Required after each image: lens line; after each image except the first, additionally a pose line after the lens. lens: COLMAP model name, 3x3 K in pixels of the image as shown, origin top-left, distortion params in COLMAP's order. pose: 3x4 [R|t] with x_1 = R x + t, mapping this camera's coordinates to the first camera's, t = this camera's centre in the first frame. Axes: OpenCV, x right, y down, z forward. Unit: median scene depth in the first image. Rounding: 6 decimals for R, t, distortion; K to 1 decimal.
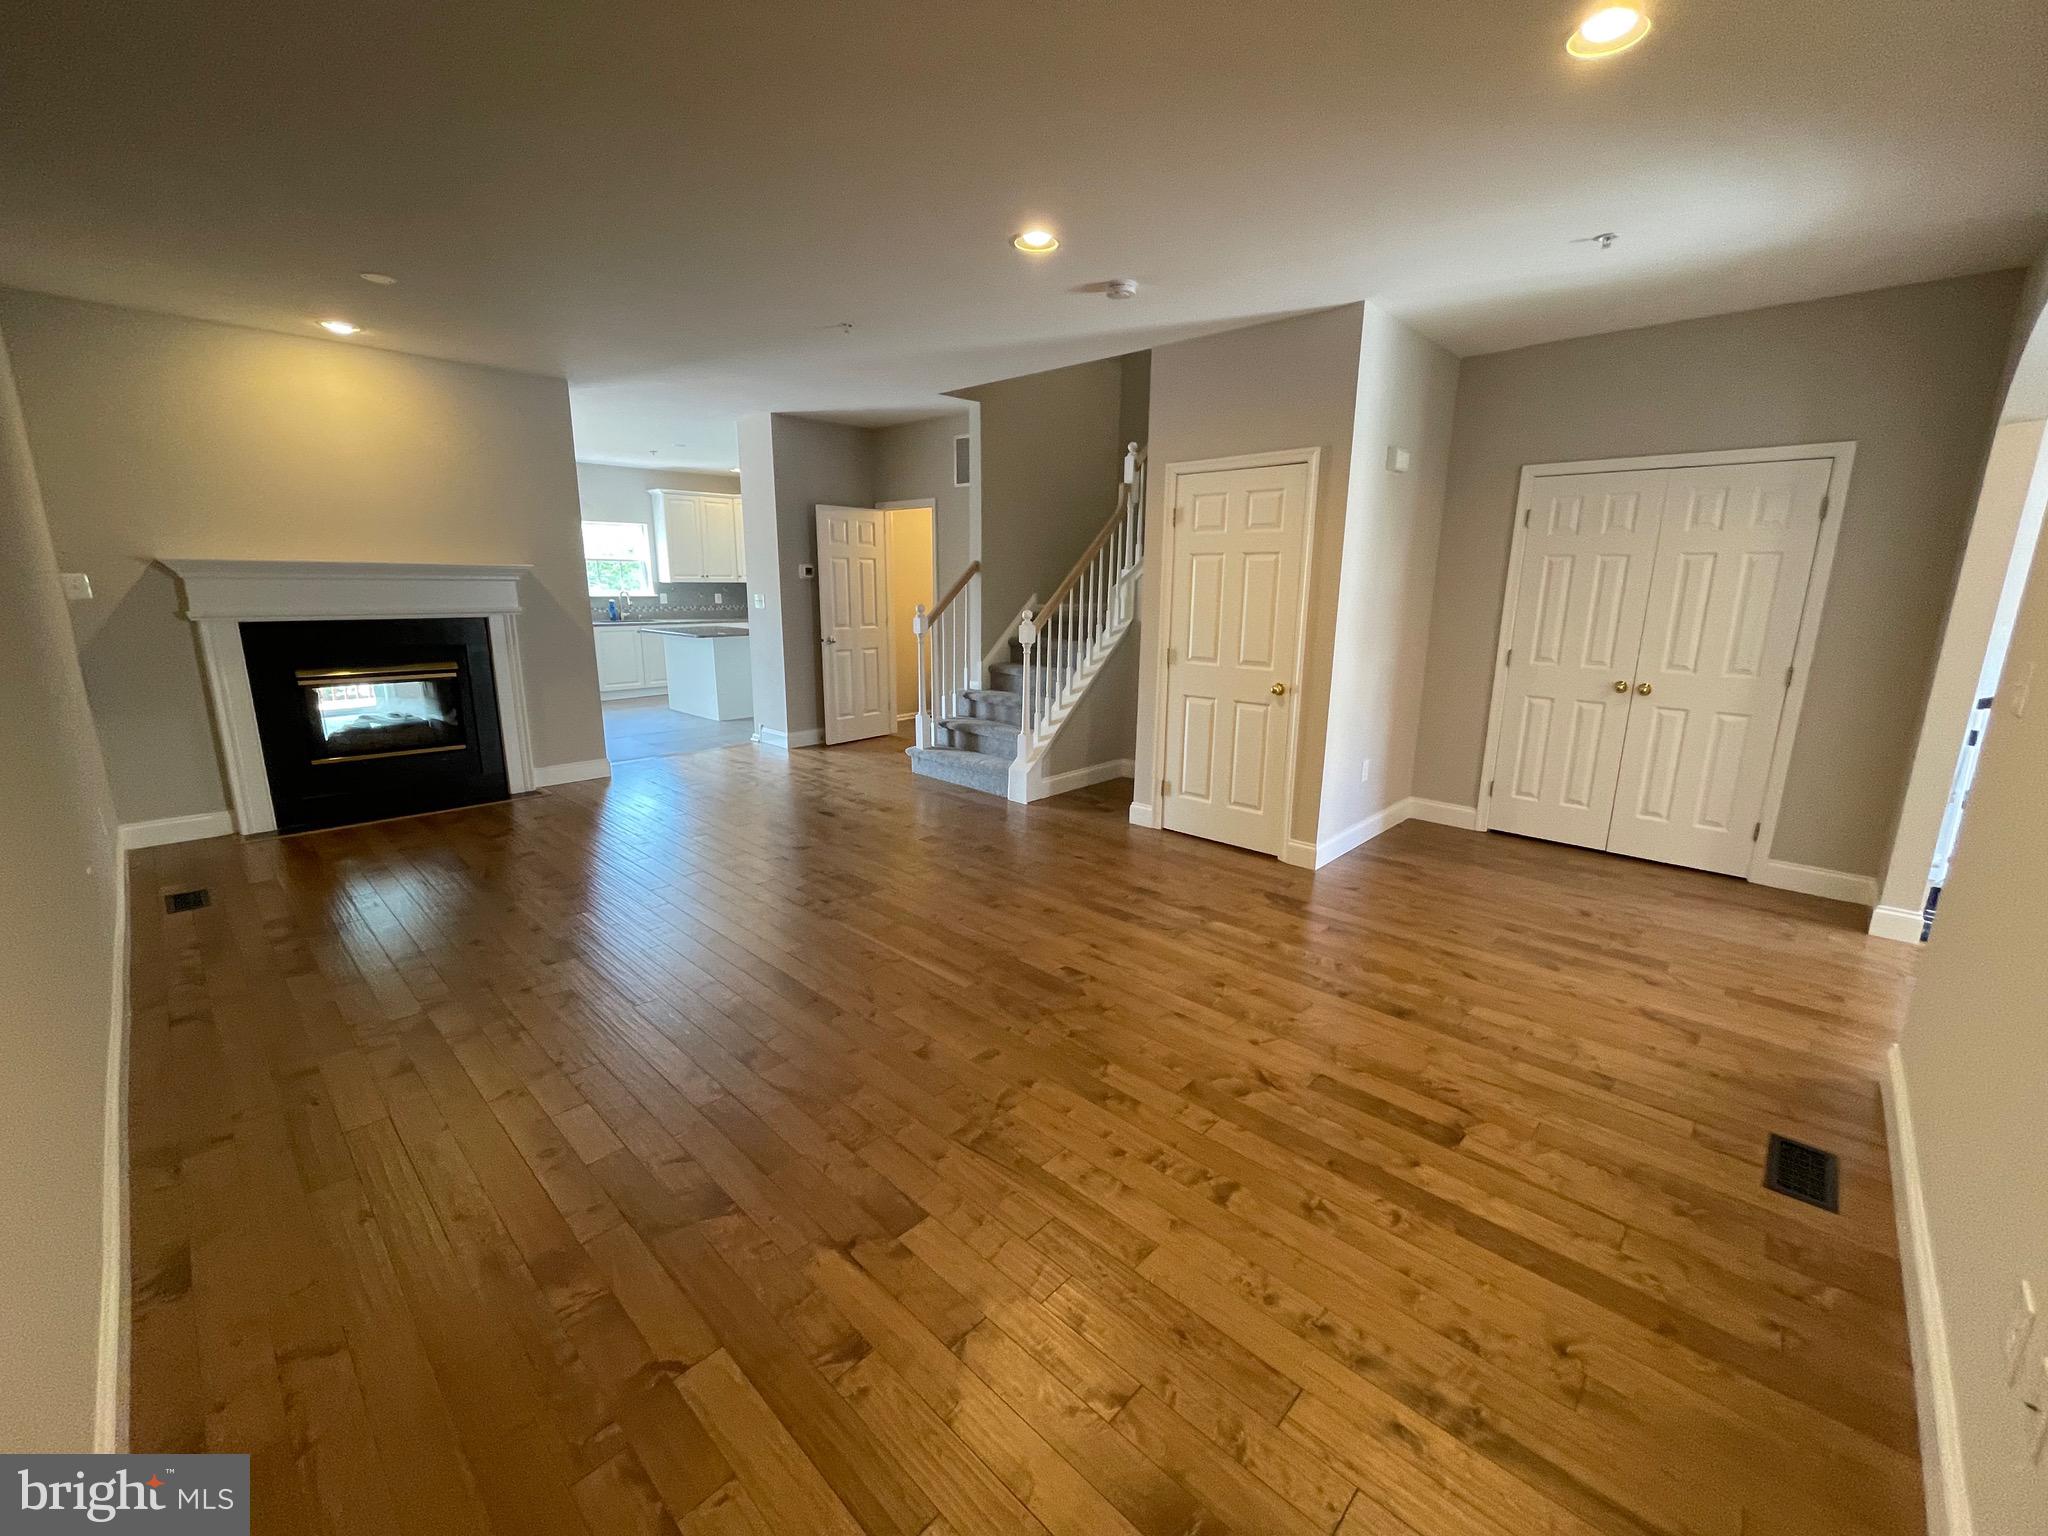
lens RADIAL K [[832.0, 0, 1024.0], [0, 832.0, 768.0], [0, 0, 1]] dist [-0.001968, -0.000569]
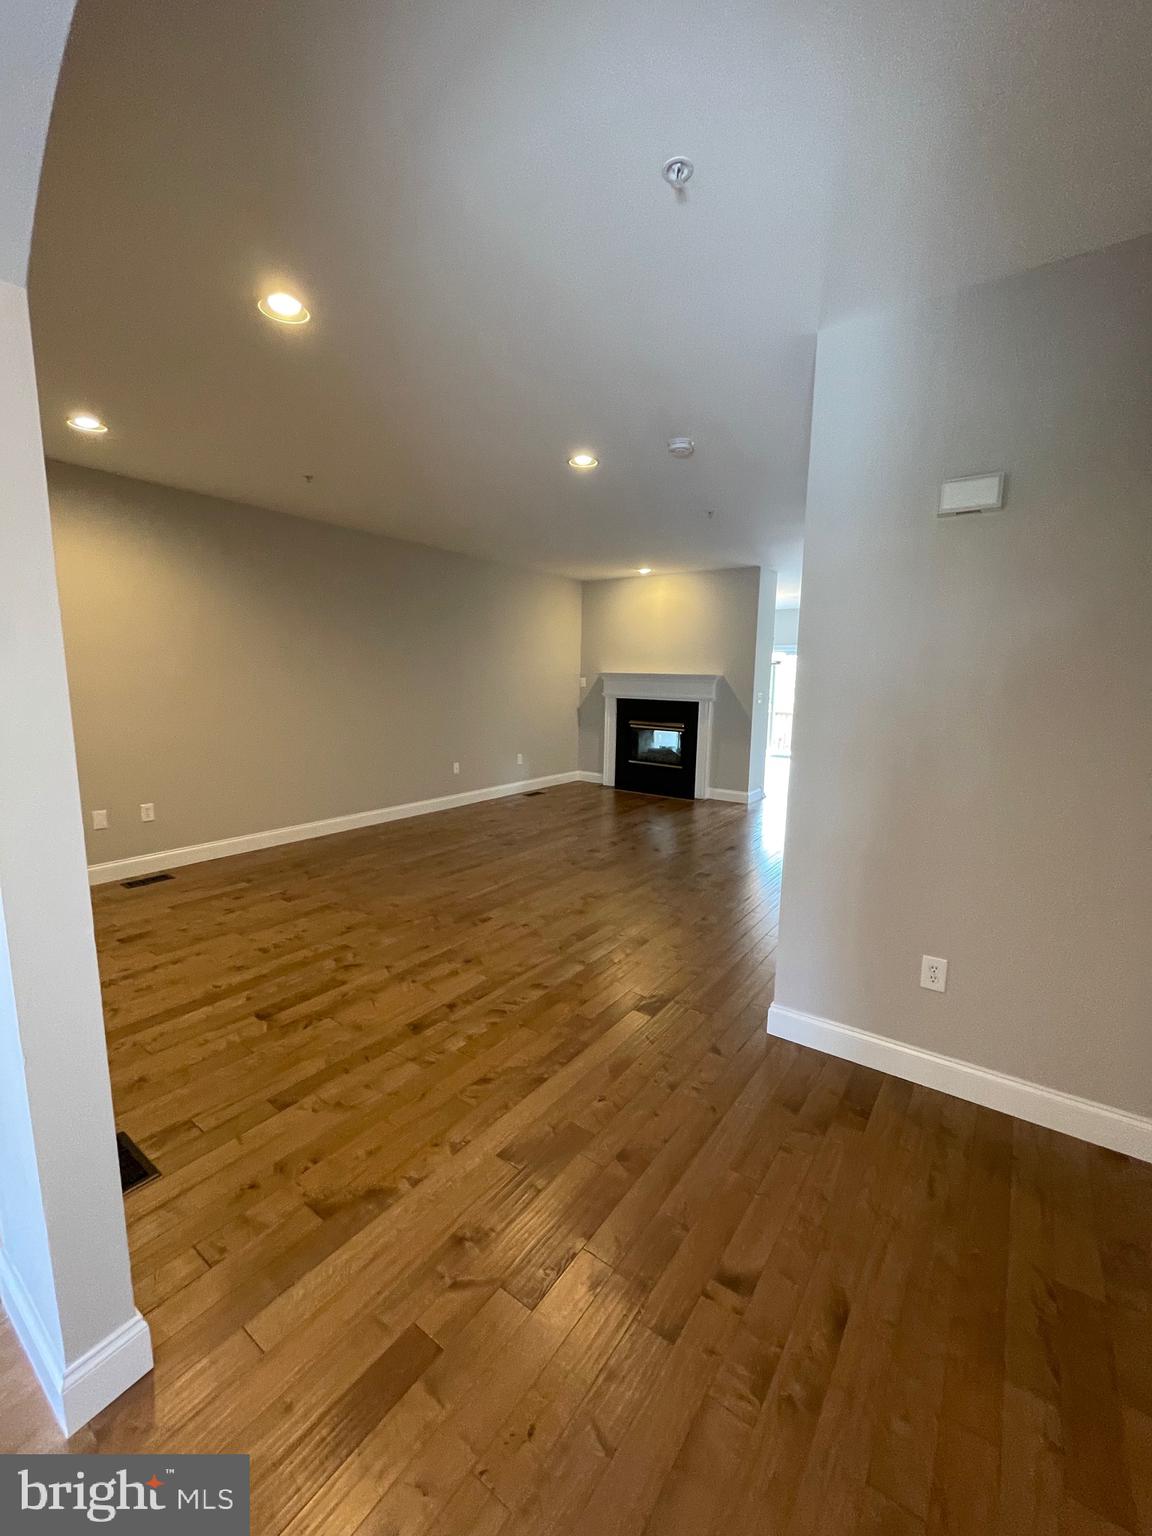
lens RADIAL K [[624.0, 0, 576.0], [0, 624.0, 768.0], [0, 0, 1]] dist [-0.001968, -0.000569]
pose [[0.133780, 0.136389, -0.981581, 1.233663], [-0.232246, 0.967216, 0.102740, -0.202273], [0.963413, 0.214223, 0.161070, 0.929661]]
